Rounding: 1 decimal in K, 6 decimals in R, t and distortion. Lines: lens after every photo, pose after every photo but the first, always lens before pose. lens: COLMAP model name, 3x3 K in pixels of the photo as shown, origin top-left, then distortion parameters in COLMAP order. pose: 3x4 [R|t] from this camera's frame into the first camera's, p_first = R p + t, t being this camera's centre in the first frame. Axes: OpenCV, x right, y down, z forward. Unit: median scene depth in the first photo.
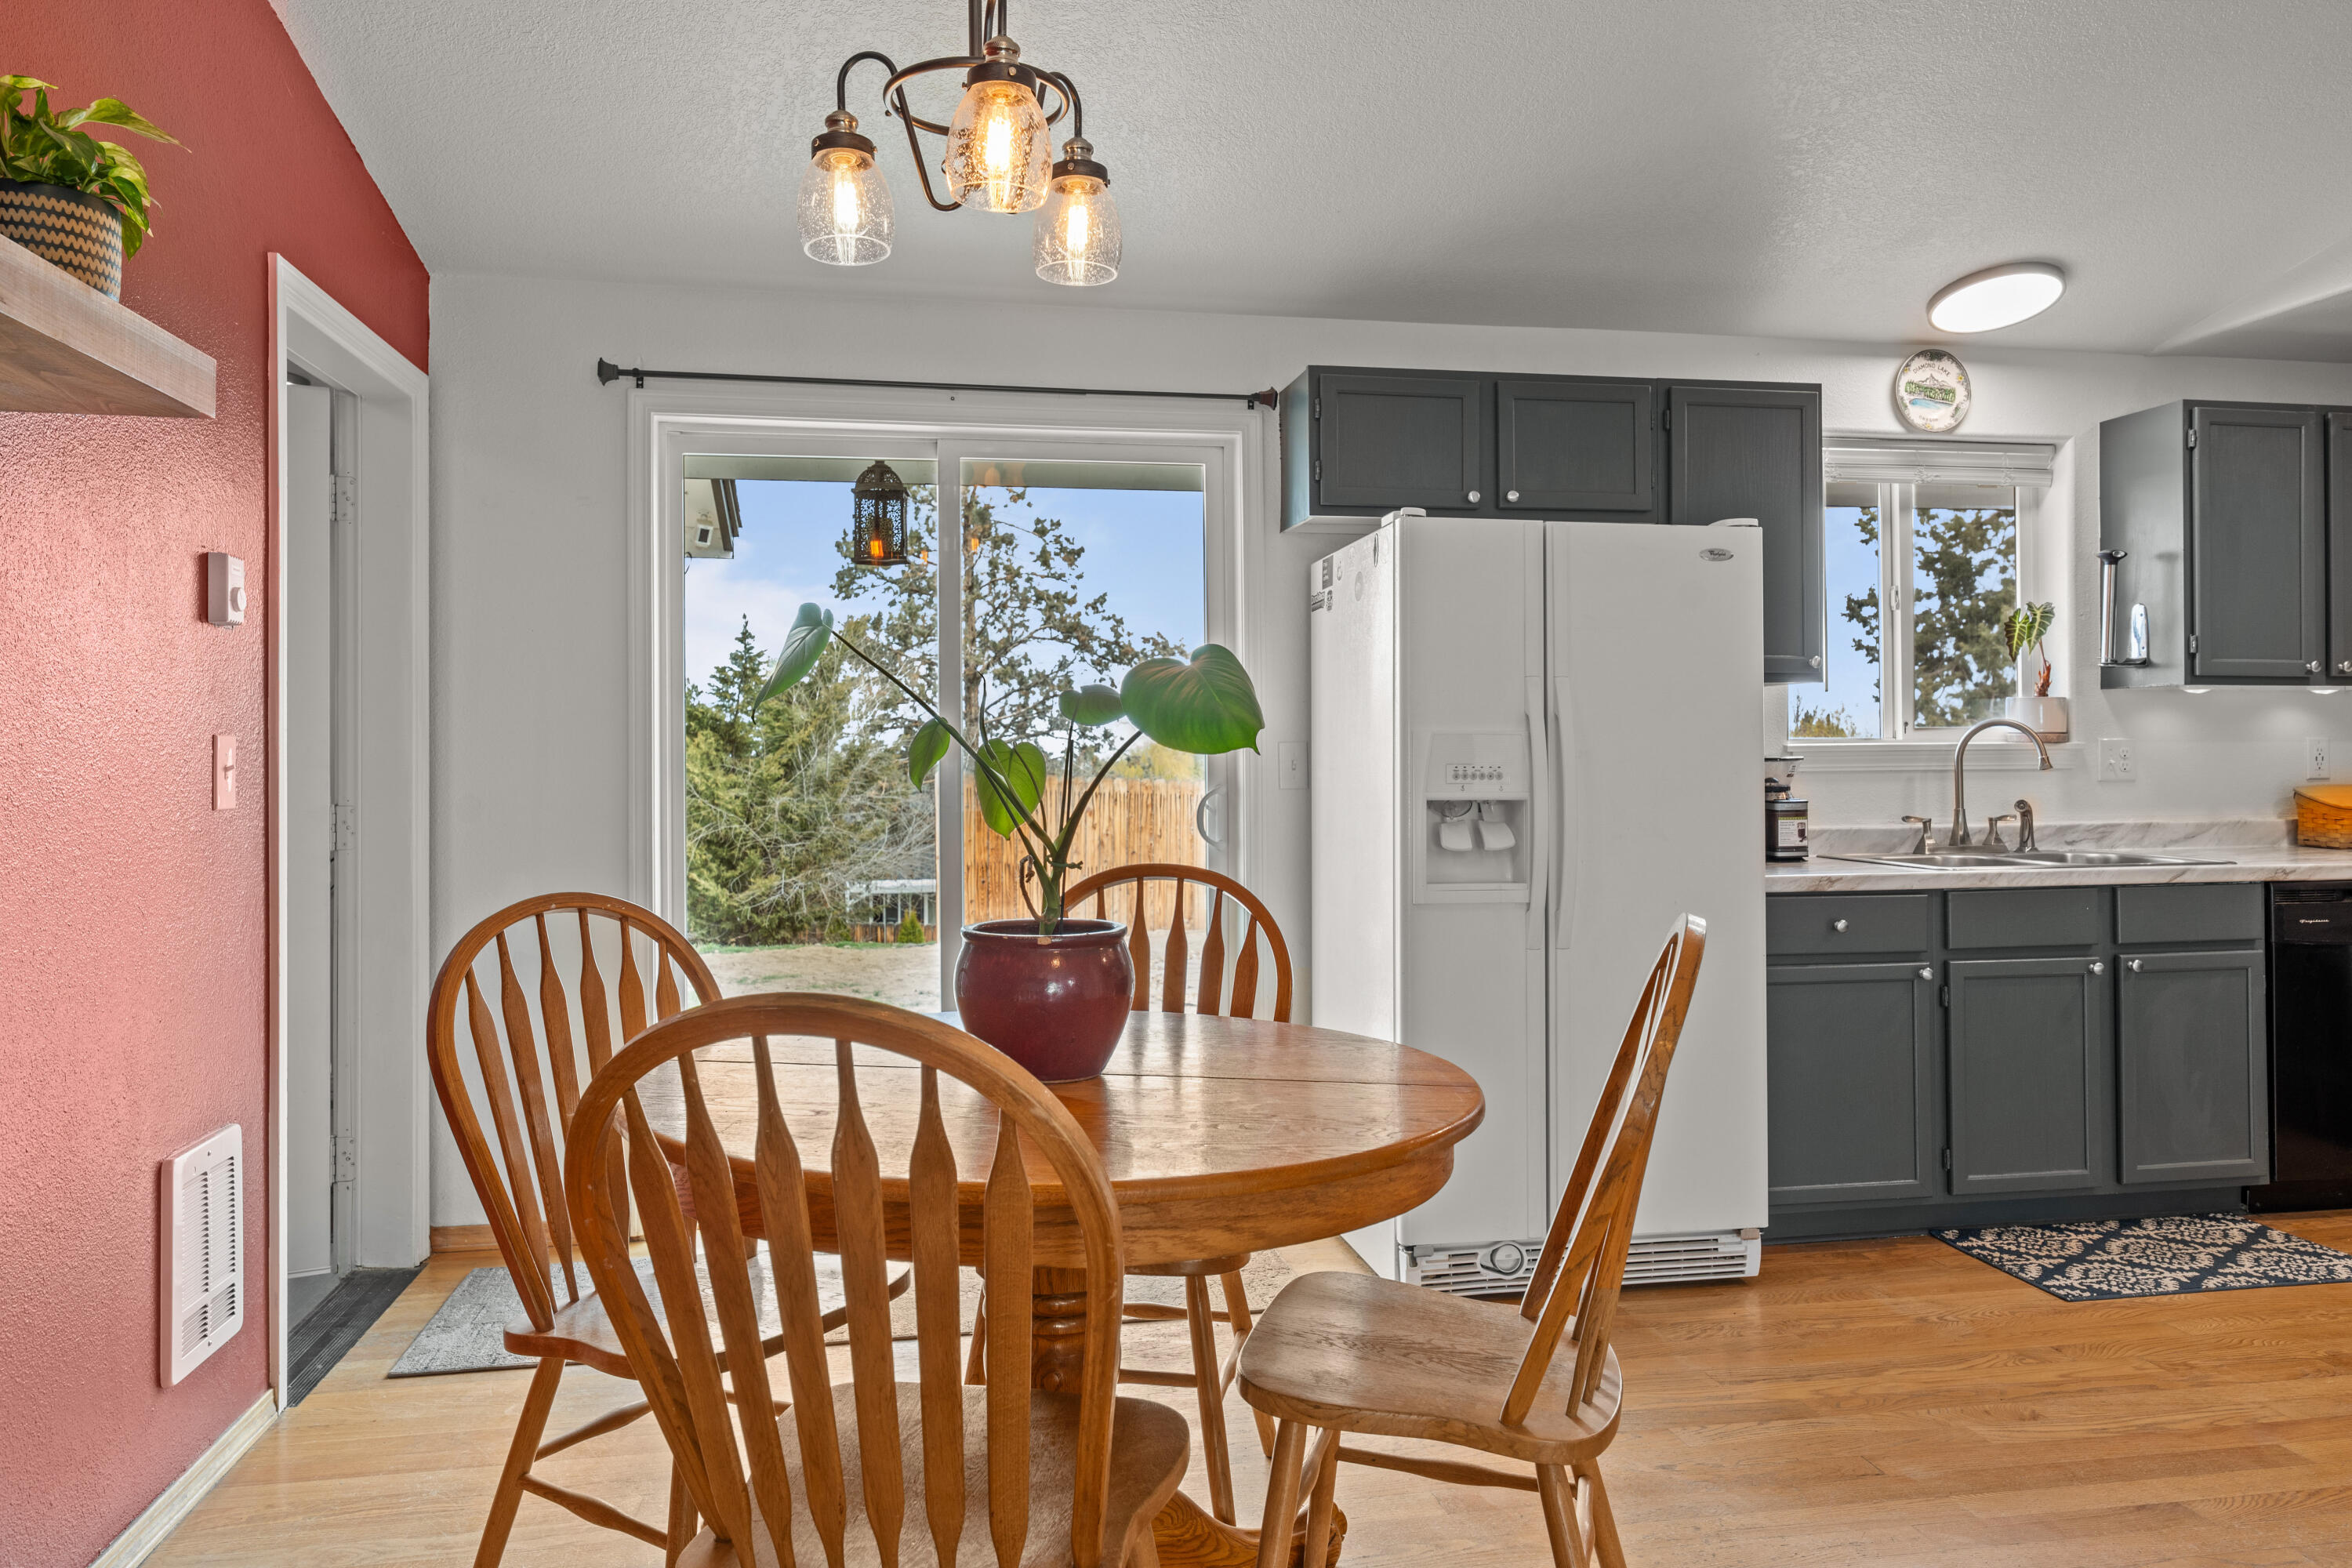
lens RADIAL K [[1571.1, 0, 1174.5], [0, 1571.1, 742.6], [0, 0, 1]] dist [0.000264, 0.002739]
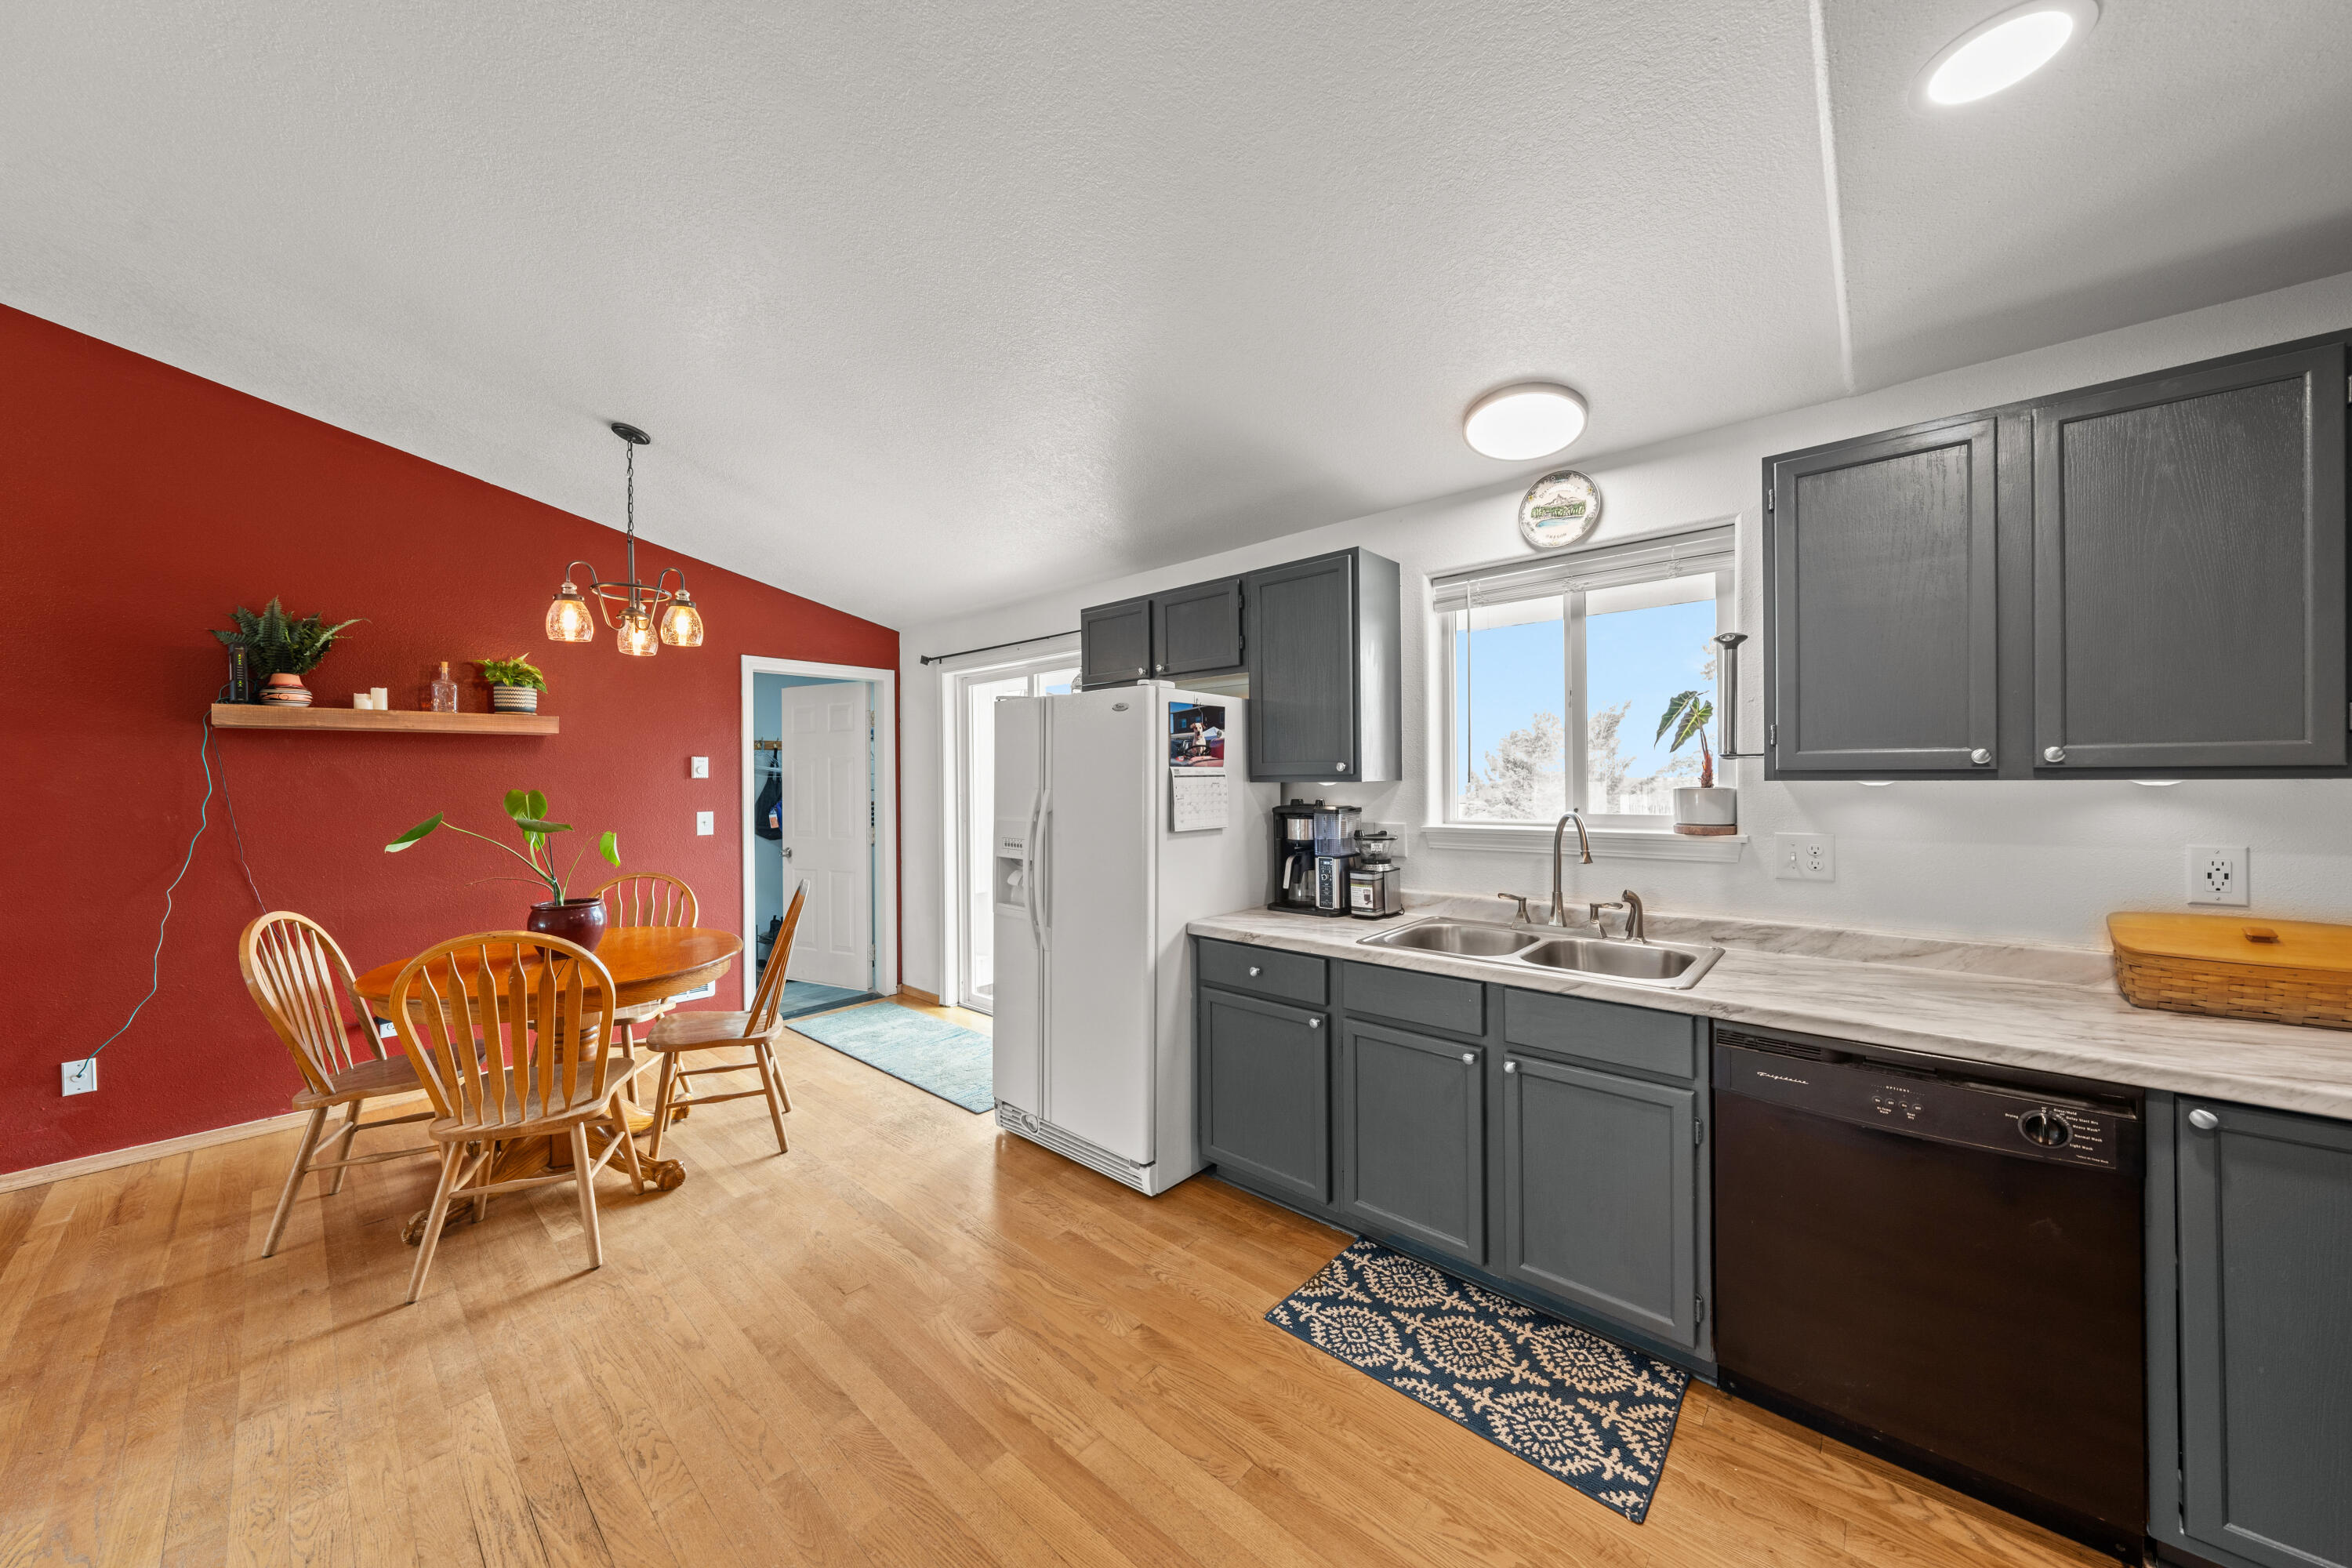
lens RADIAL K [[802.3, 0, 1171.6], [0, 802.3, 780.0], [0, 0, 1]] dist [-0.001117, 0.000125]
pose [[0.614902, 0.000760, -0.788603, 0.882076], [0.014459, 0.999821, 0.012237, -0.052884], [0.788471, -0.018927, 0.614780, 0.509490]]
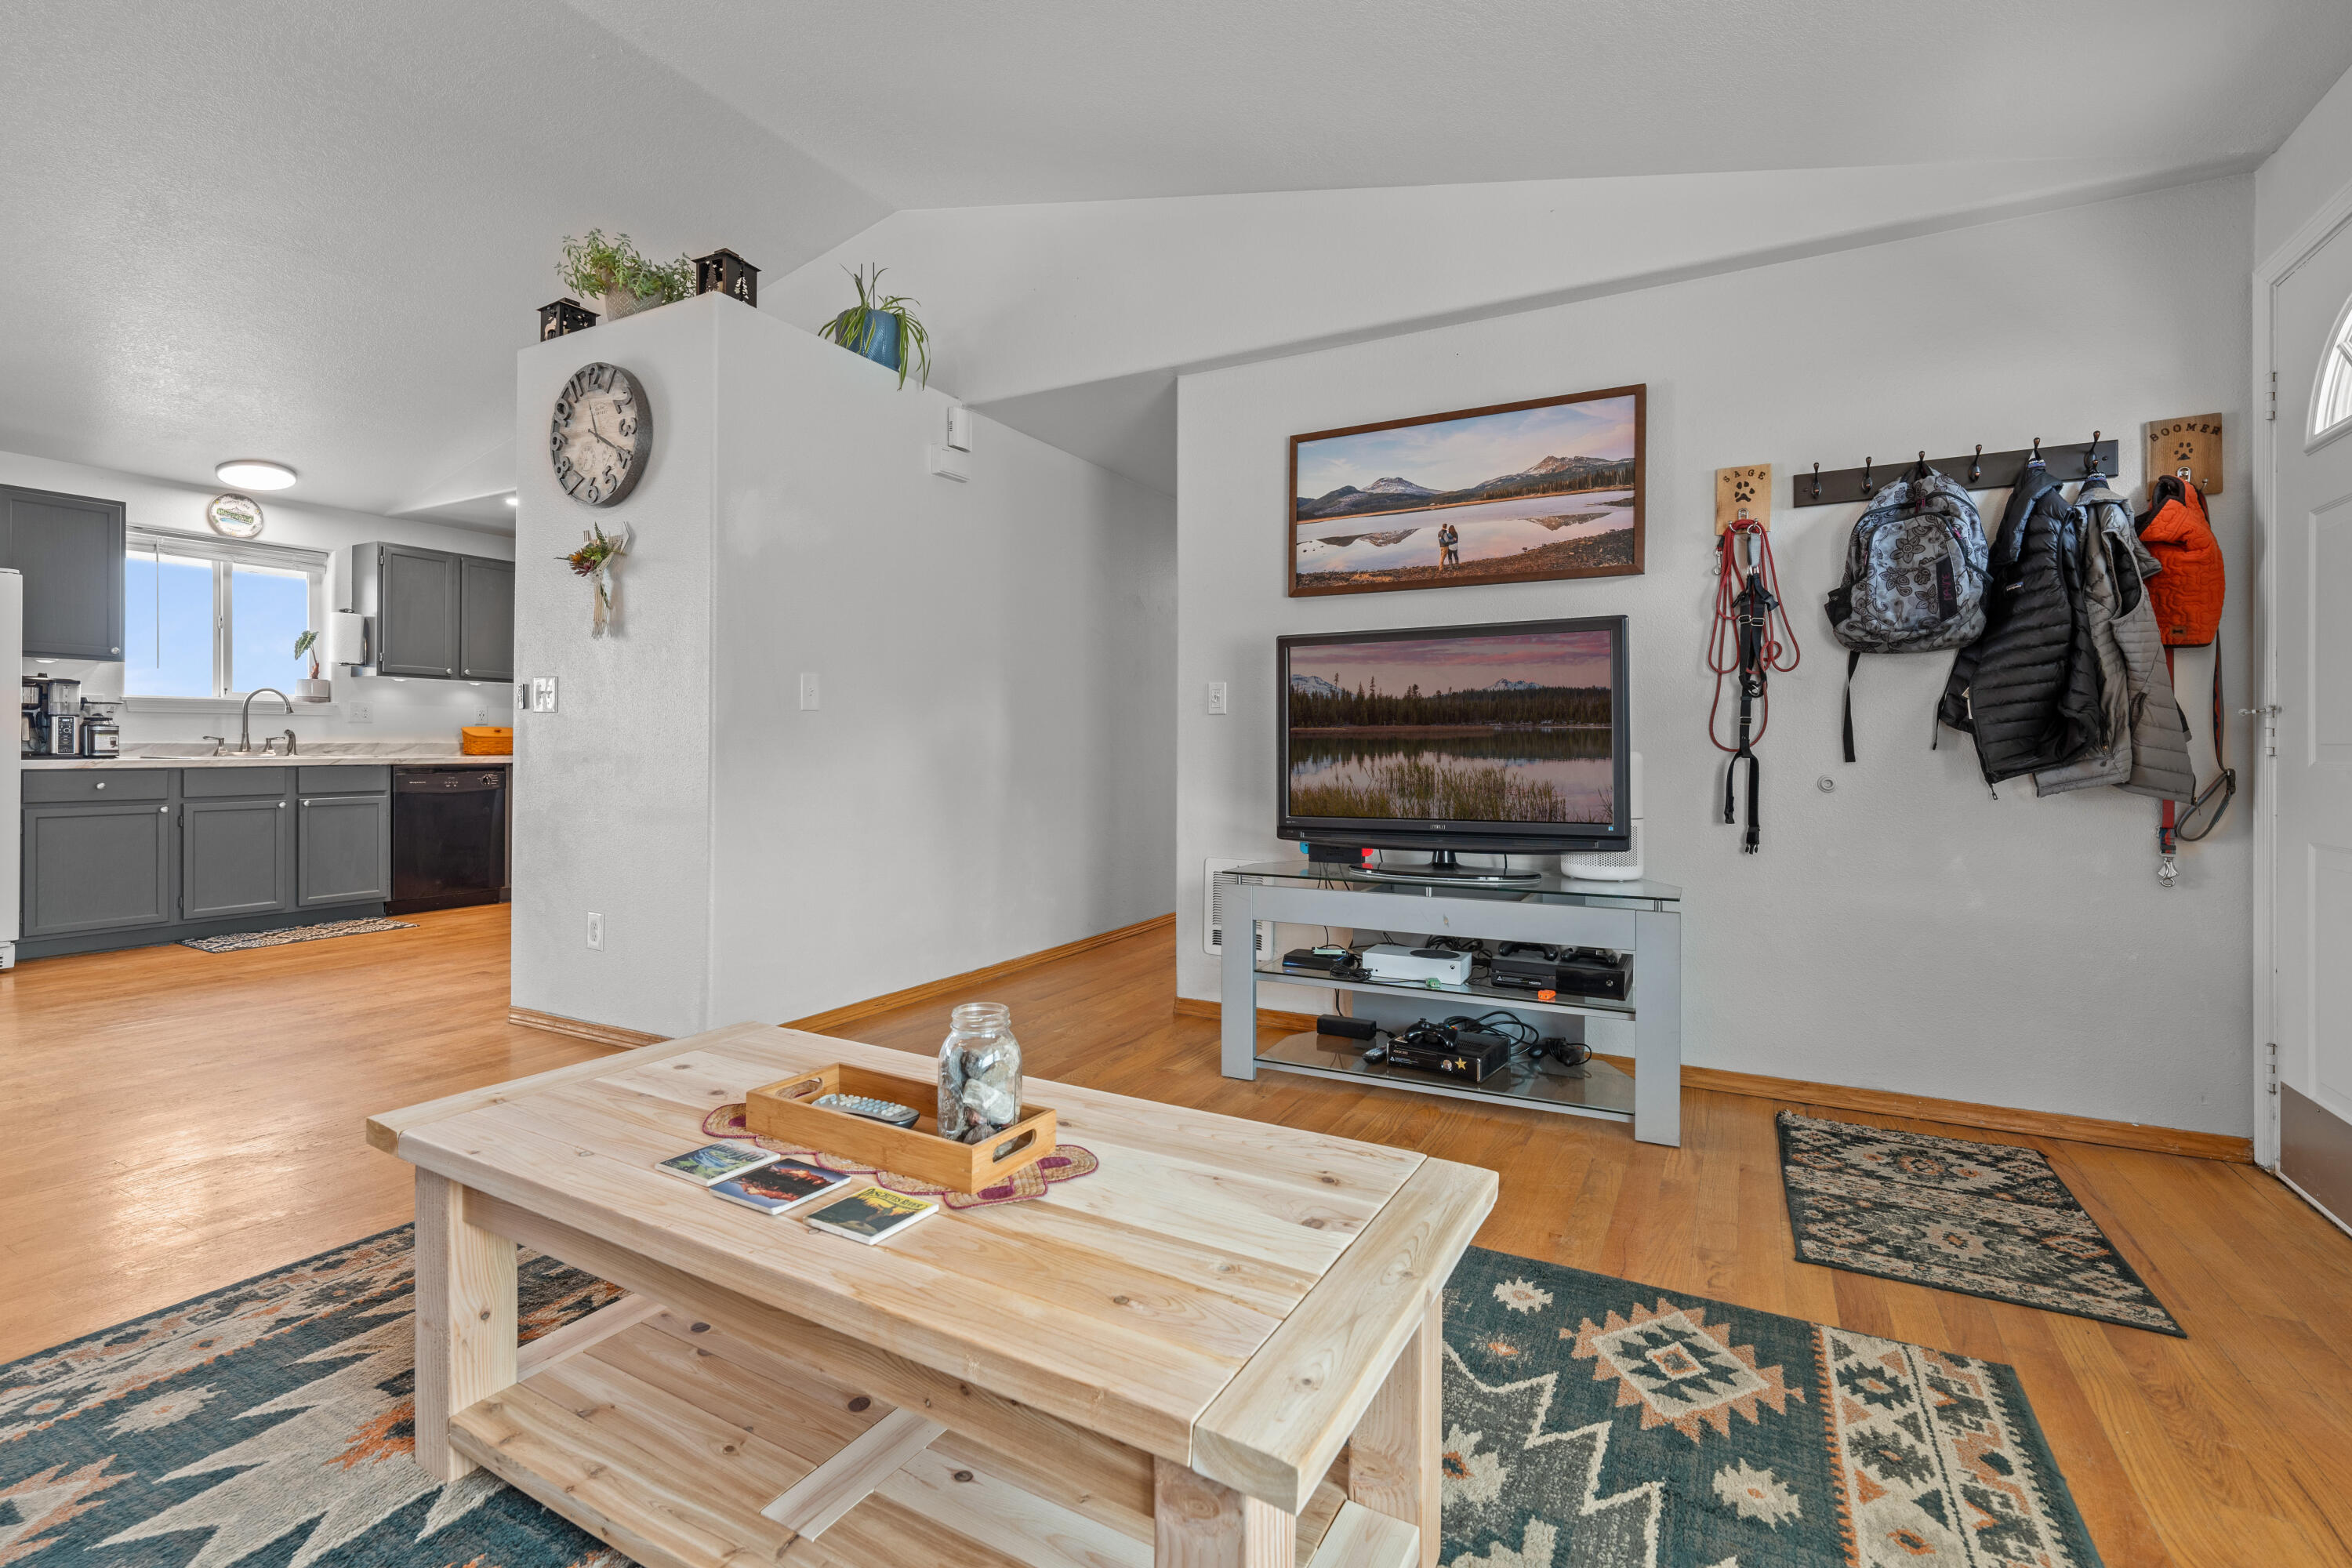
lens RADIAL K [[1052.6, 0, 1164.5], [0, 1052.6, 742.0], [0, 0, 1]] dist [0.002292, -0.000711]
pose [[0.628911, 0.008735, 0.777428, 0.229516], [-0.013346, 0.999911, -0.000438, 0.043681], [-0.777363, -0.010100, 0.628972, -0.801081]]
